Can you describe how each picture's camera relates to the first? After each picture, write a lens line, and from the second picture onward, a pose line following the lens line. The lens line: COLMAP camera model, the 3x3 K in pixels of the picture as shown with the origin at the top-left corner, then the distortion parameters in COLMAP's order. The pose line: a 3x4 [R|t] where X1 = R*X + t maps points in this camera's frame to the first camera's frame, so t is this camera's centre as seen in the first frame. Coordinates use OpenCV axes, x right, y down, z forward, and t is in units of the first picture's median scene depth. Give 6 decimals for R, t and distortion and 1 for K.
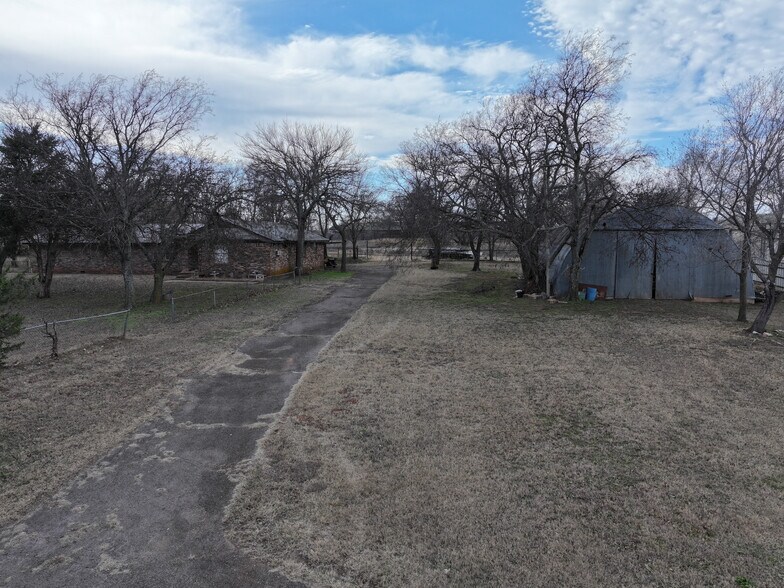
lens RADIAL K [[548.1, 0, 392.0], [0, 548.1, 294.0], [0, 0, 1]] dist [-0.006357, -0.000974]
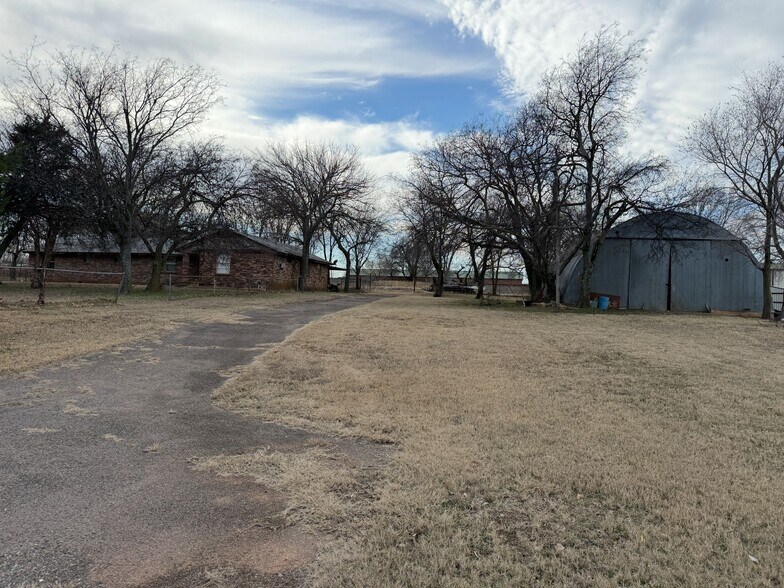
lens RADIAL K [[545.6, 0, 389.2], [0, 545.6, 296.6], [0, 0, 1]] dist [0.060374, -0.107475]
pose [[0.999305, 0.036825, -0.005847, -0.008117], [-0.037222, 0.994438, -0.098530, 0.098208], [0.002186, 0.098679, 0.995117, 0.034729]]
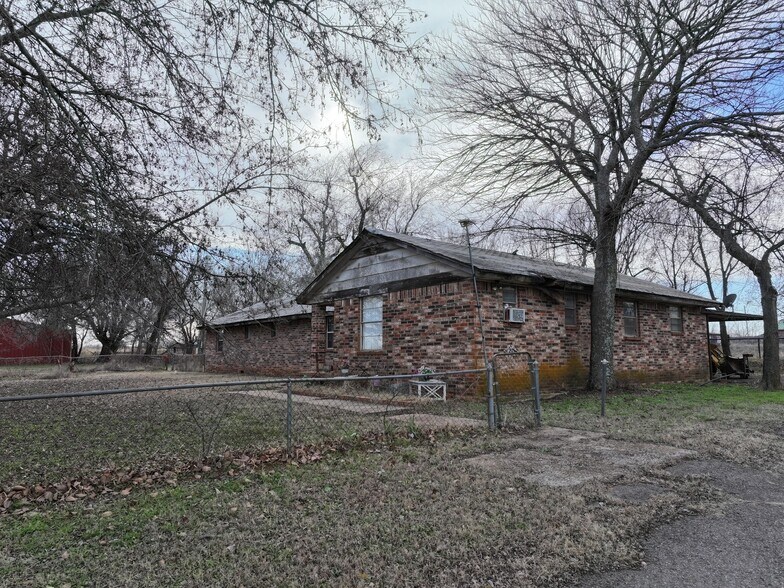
lens RADIAL K [[548.1, 0, 392.0], [0, 548.1, 294.0], [0, 0, 1]] dist [-0.006357, -0.000974]
pose [[0.765621, -0.071940, -0.639257, -0.083562], [-0.065488, 0.979848, -0.188703, -0.032818], [0.639950, 0.186339, 0.745481, 1.005368]]
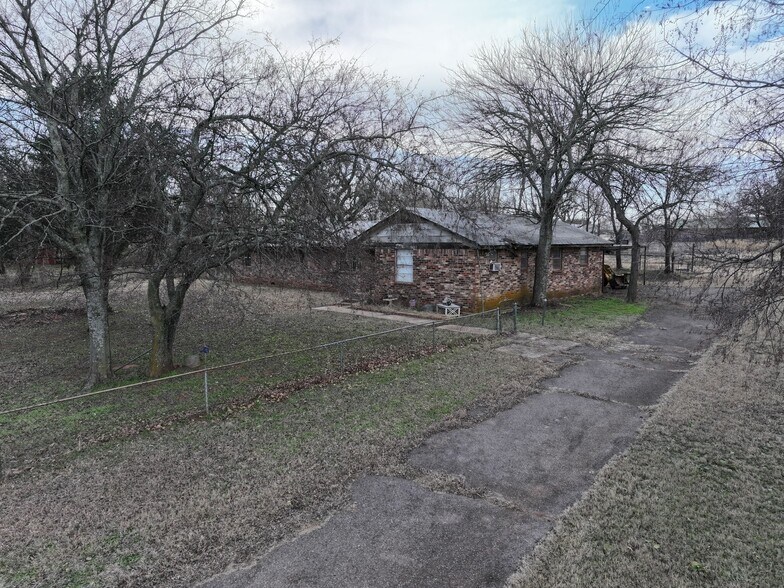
lens RADIAL K [[548.1, 0, 392.0], [0, 548.1, 294.0], [0, 0, 1]] dist [-0.006357, -0.000974]
pose [[0.842573, 0.049517, -0.536301, 0.004014], [-0.050204, 0.998650, 0.013331, -0.069802], [0.536237, 0.015692, 0.843922, 0.667768]]
